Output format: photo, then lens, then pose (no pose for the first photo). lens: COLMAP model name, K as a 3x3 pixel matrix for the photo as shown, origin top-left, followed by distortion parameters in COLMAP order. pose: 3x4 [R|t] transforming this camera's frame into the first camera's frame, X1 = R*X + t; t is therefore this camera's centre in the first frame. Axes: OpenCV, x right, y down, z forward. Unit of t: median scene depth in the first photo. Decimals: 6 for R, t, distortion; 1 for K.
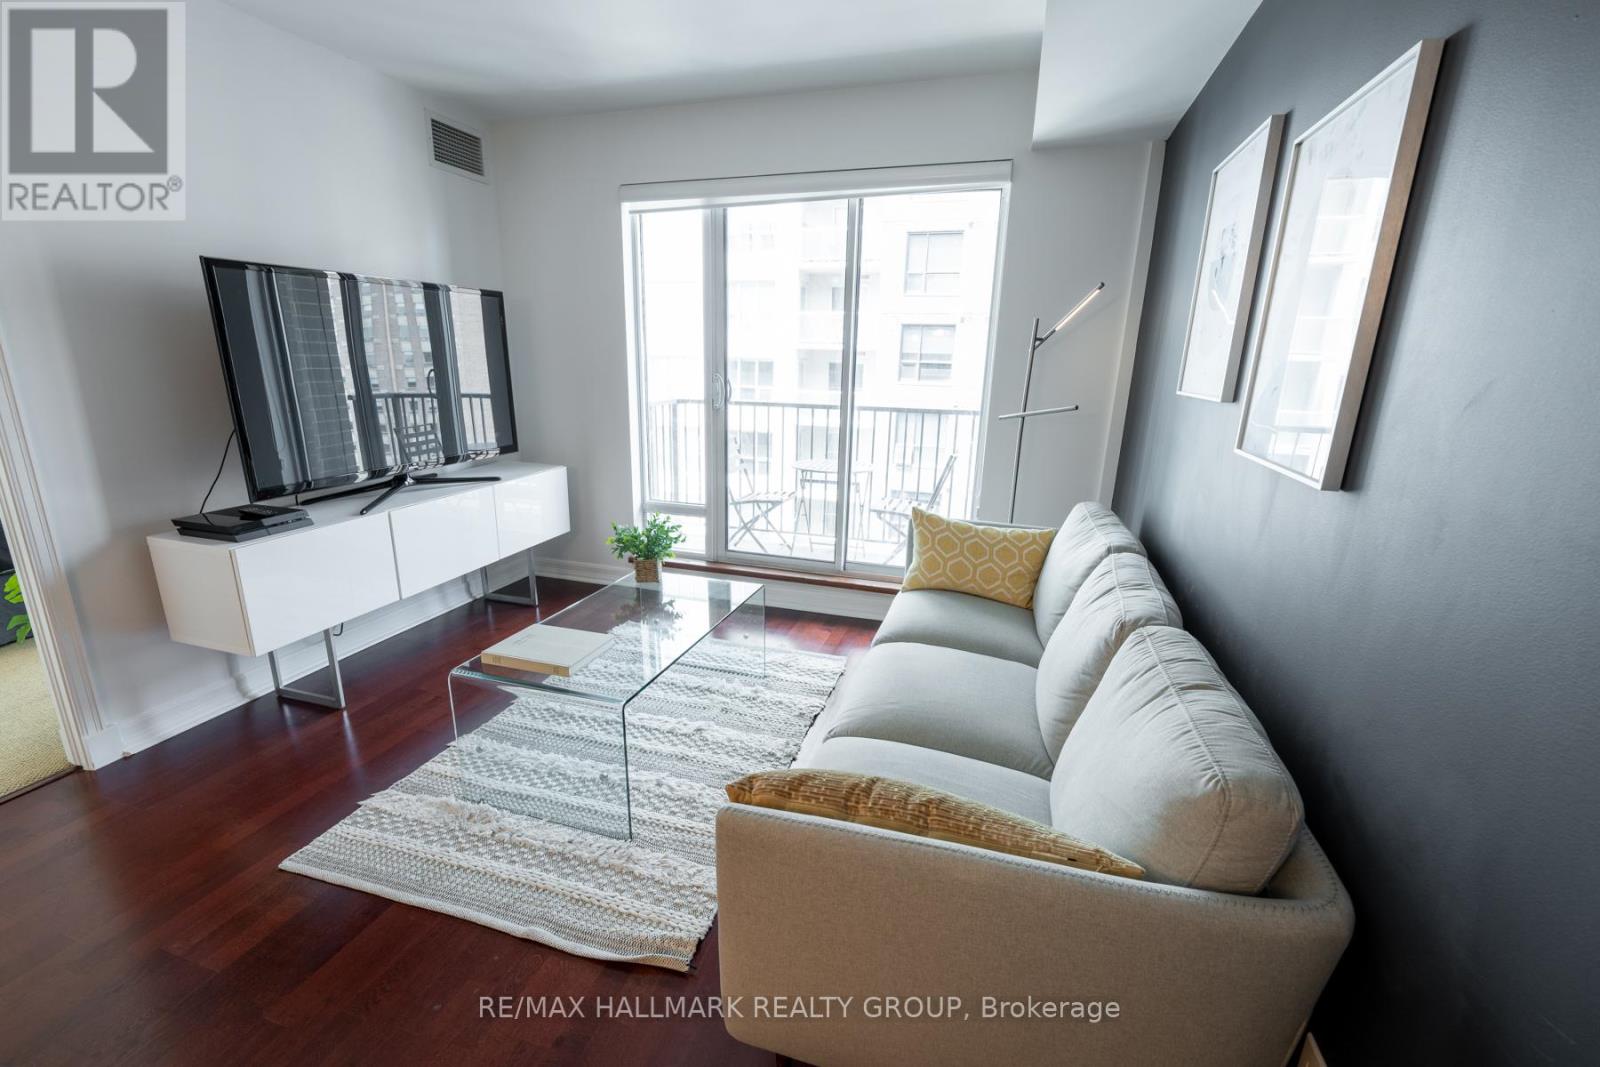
lens RADIAL K [[686.2, 0, 795.5], [0, 686.2, 545.5], [0, 0, 1]] dist [0.009872, -0.022418]
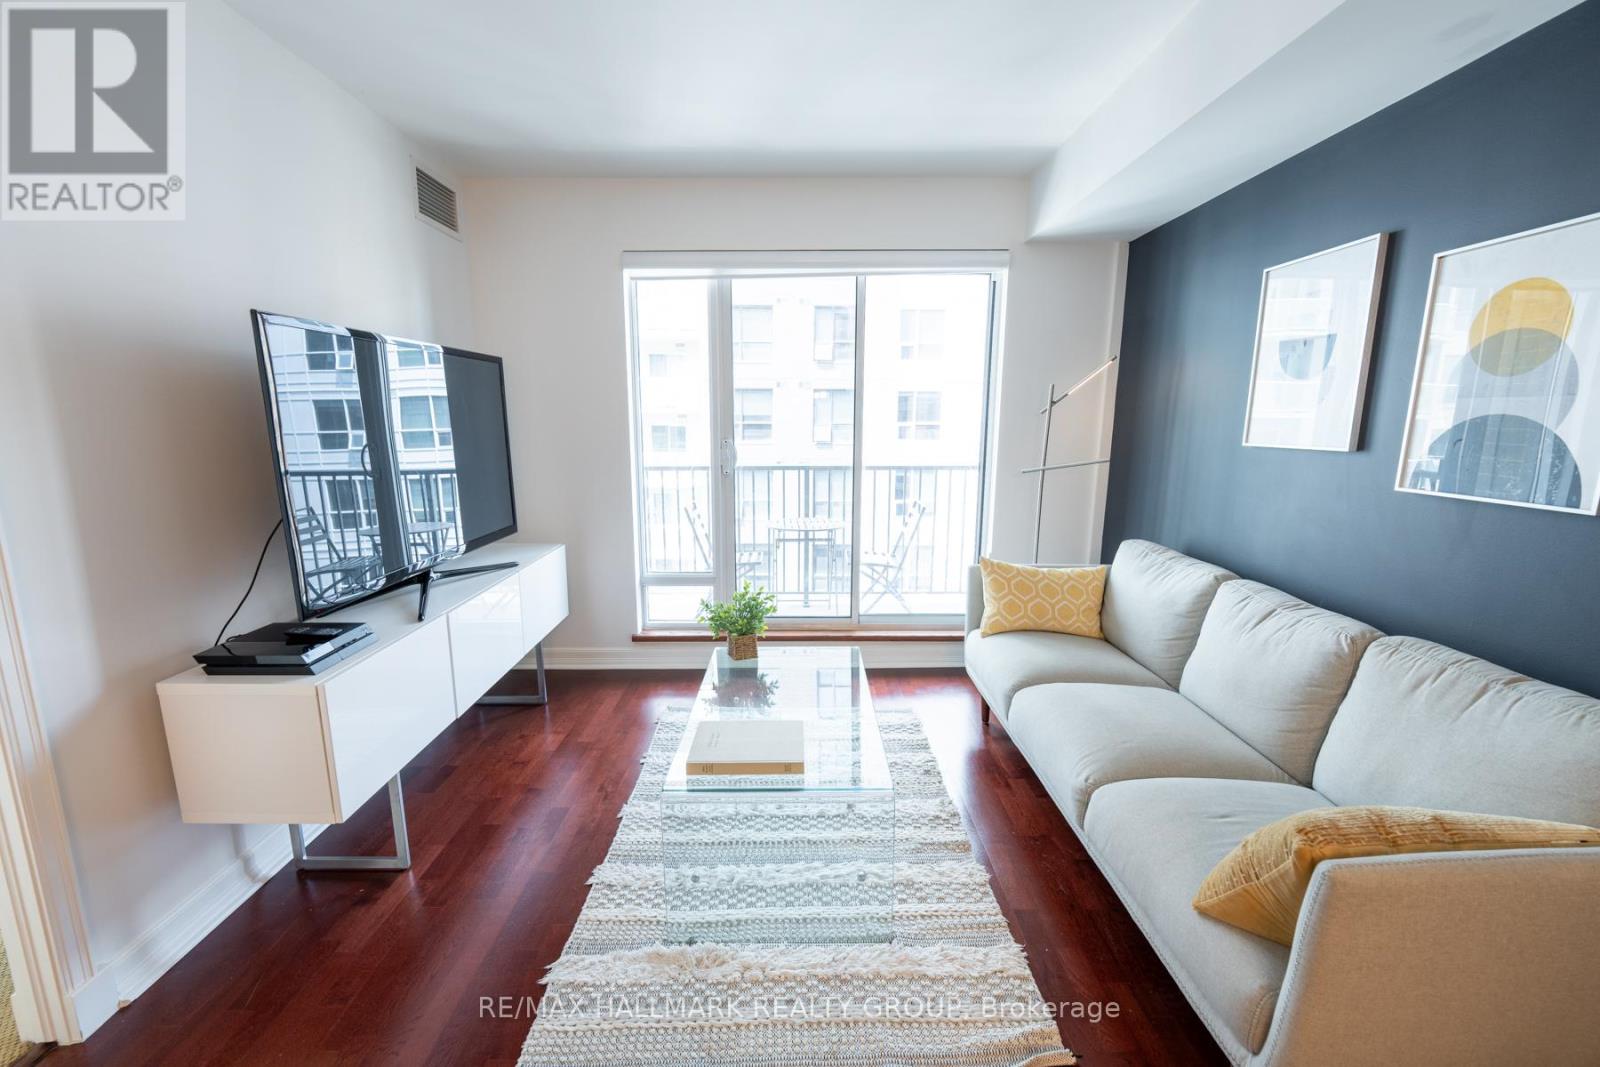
lens RADIAL K [[660.0, 0, 798.8], [0, 660.0, 540.7], [0, 0, 1]] dist [-0.002135, -0.006619]
pose [[0.951101, -0.075554, 0.299498, -0.407676], [0.100740, 0.992479, -0.069542, -0.037868], [-0.291991, 0.096313, 0.951559, 0.102133]]
